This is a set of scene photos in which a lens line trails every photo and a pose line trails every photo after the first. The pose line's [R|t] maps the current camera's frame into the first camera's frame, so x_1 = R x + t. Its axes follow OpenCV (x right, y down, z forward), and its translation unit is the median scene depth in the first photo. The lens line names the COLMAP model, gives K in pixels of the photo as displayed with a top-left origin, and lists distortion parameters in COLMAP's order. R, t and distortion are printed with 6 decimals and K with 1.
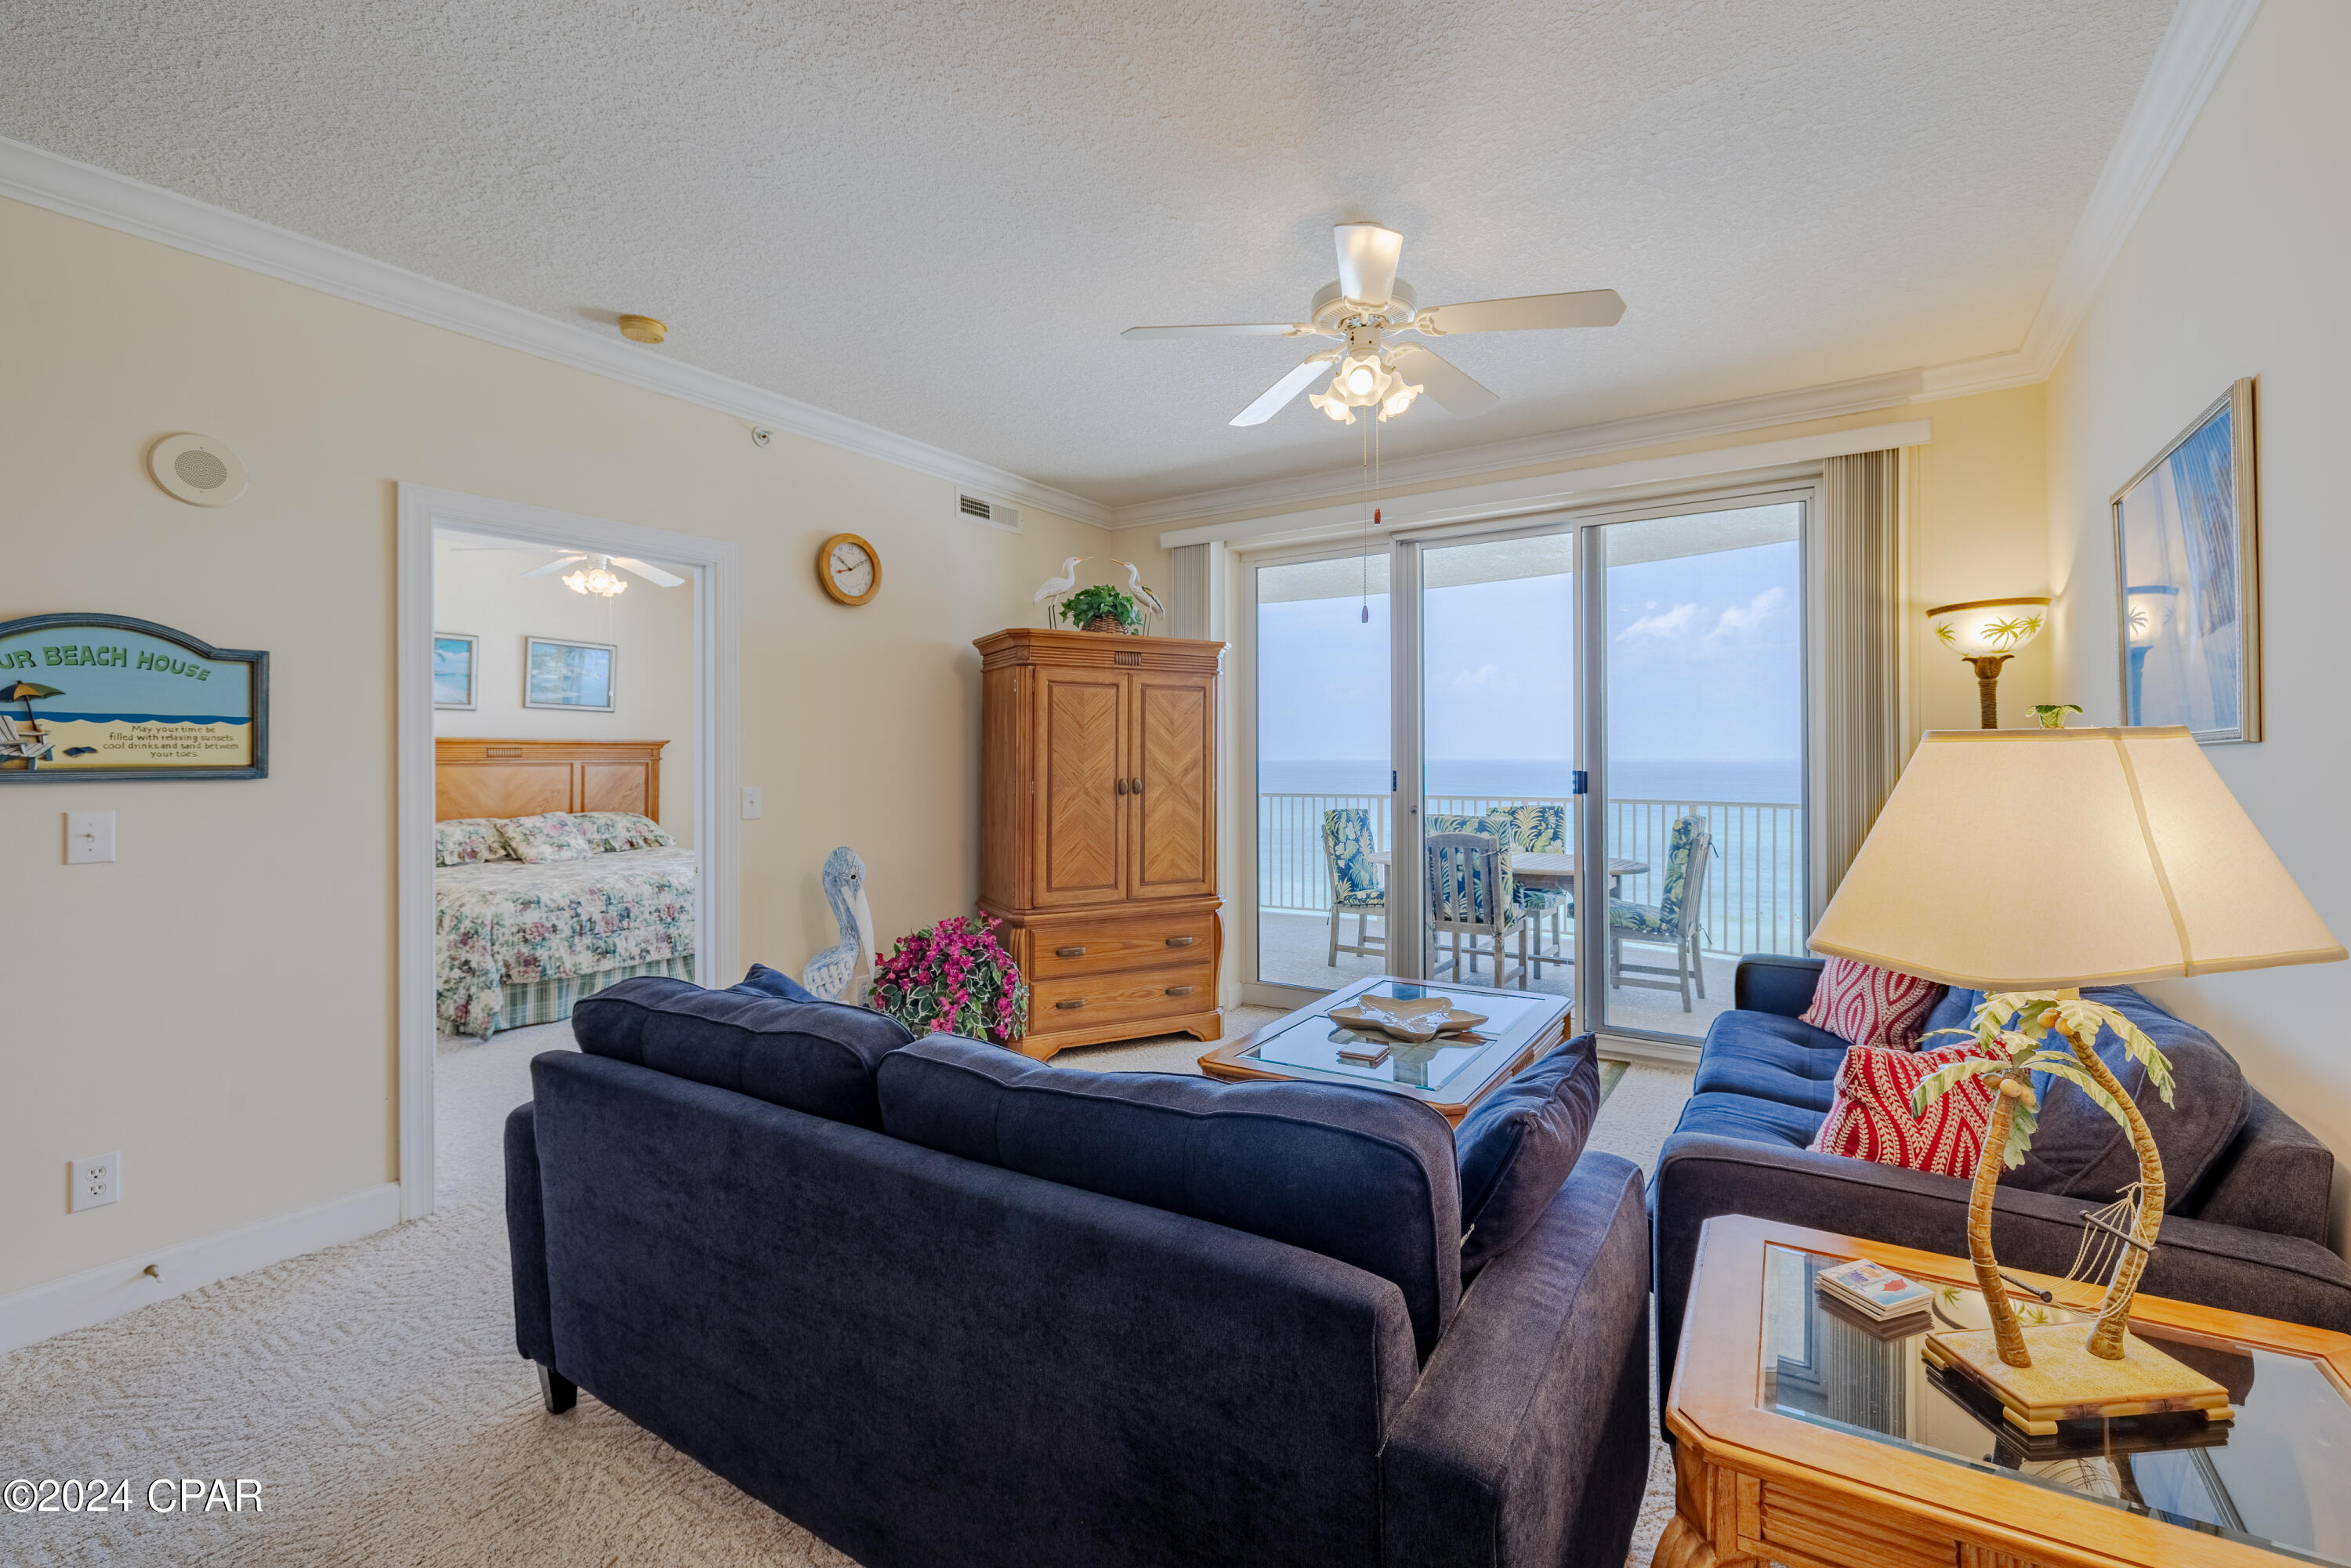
lens RADIAL K [[997.6, 0, 1223.2], [0, 997.6, 755.5], [0, 0, 1]] dist [0.000837, -0.001478]
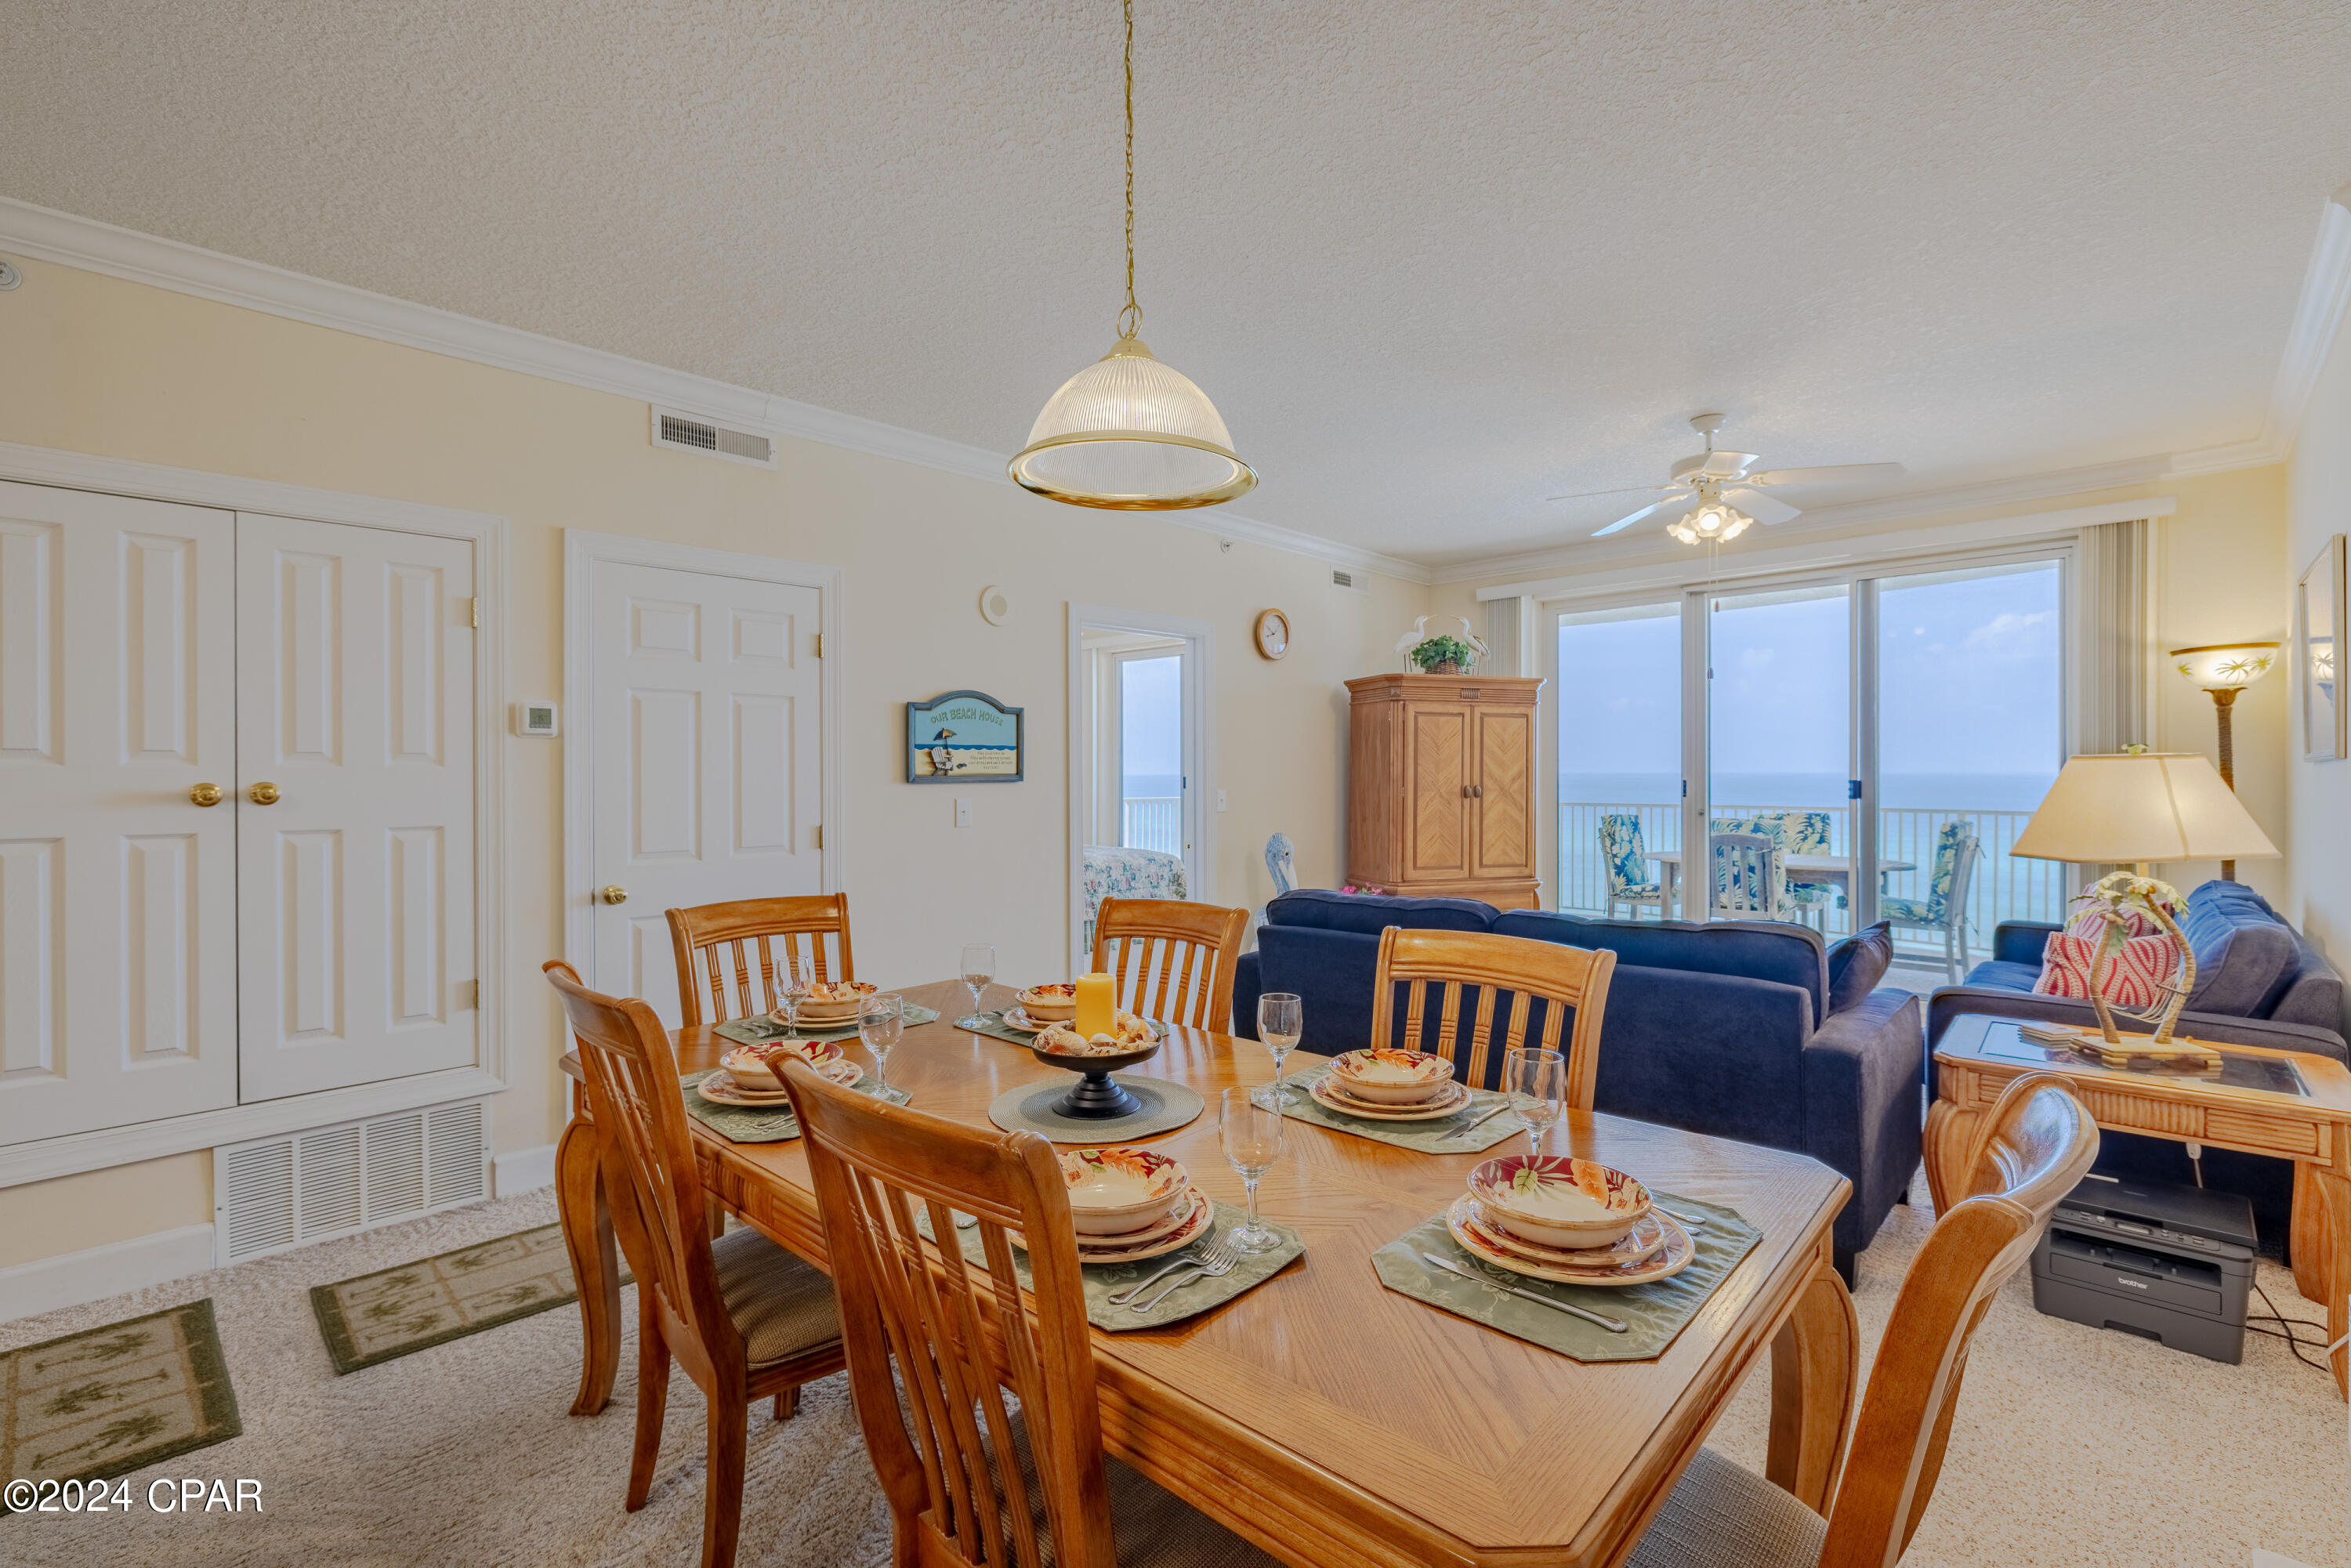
lens RADIAL K [[1046.4, 0, 1164.8], [0, 1046.4, 778.7], [0, 0, 1]] dist [-0.012891, 0.003631]
pose [[0.976310, 0.001349, -0.216371, -0.193563], [0.000759, 0.999953, 0.009662, 0.000674], [0.216374, -0.009597, 0.976263, -0.431783]]
